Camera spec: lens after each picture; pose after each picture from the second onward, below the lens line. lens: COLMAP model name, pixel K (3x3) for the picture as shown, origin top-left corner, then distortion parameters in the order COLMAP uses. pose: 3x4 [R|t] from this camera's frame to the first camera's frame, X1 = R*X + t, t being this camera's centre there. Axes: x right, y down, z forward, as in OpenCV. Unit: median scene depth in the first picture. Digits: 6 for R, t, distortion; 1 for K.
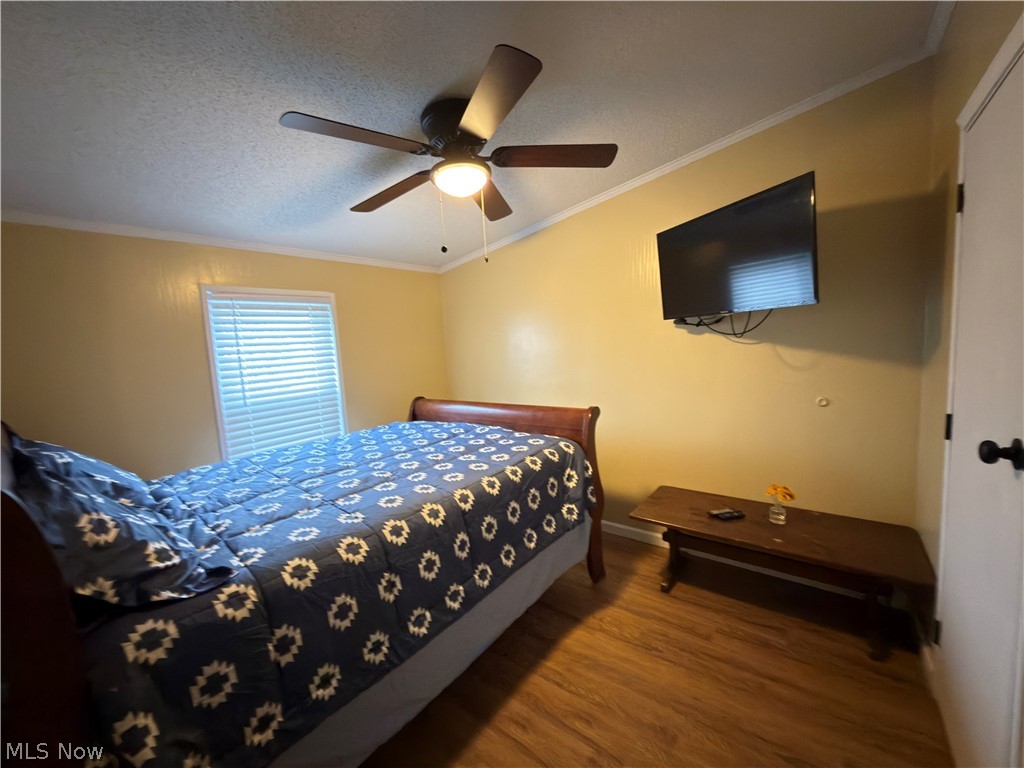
lens RADIAL K [[407.7, 0, 512.0], [0, 407.7, 384.0], [0, 0, 1]] dist [0.001416, -0.000008]
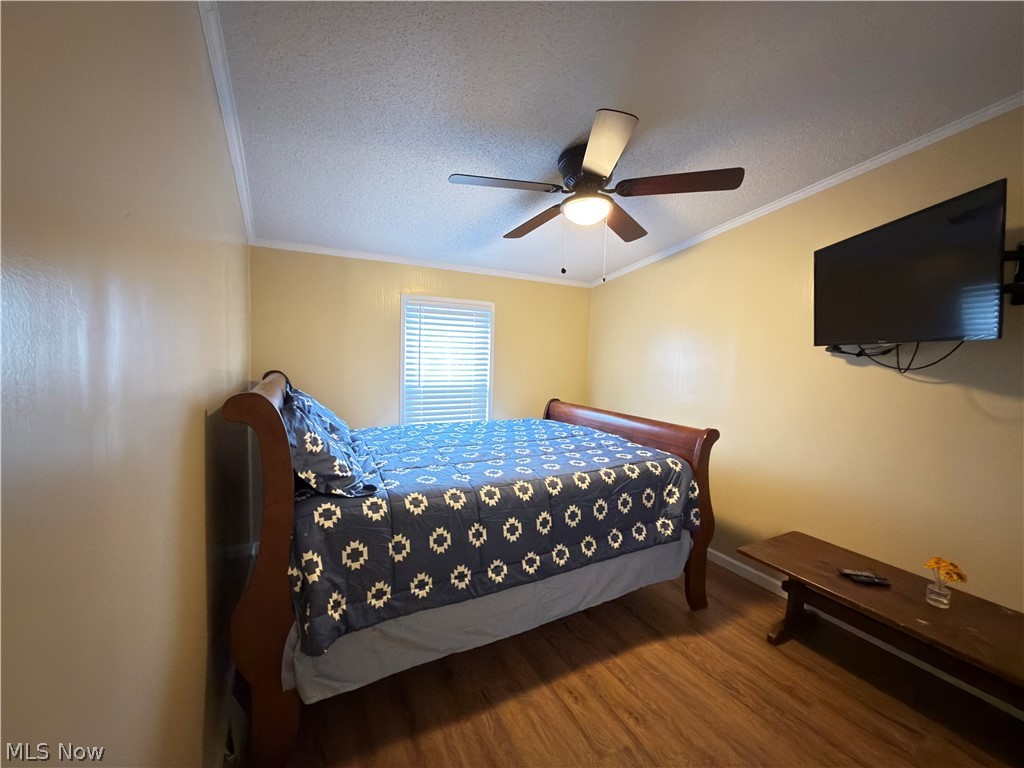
lens RADIAL K [[407.7, 0, 512.0], [0, 407.7, 384.0], [0, 0, 1]] dist [0.001416, -0.000008]
pose [[0.911436, 0.113989, -0.395337, 0.182247], [-0.123636, 0.992327, 0.001081, 0.009550], [0.392427, 0.047893, 0.918535, -0.112336]]
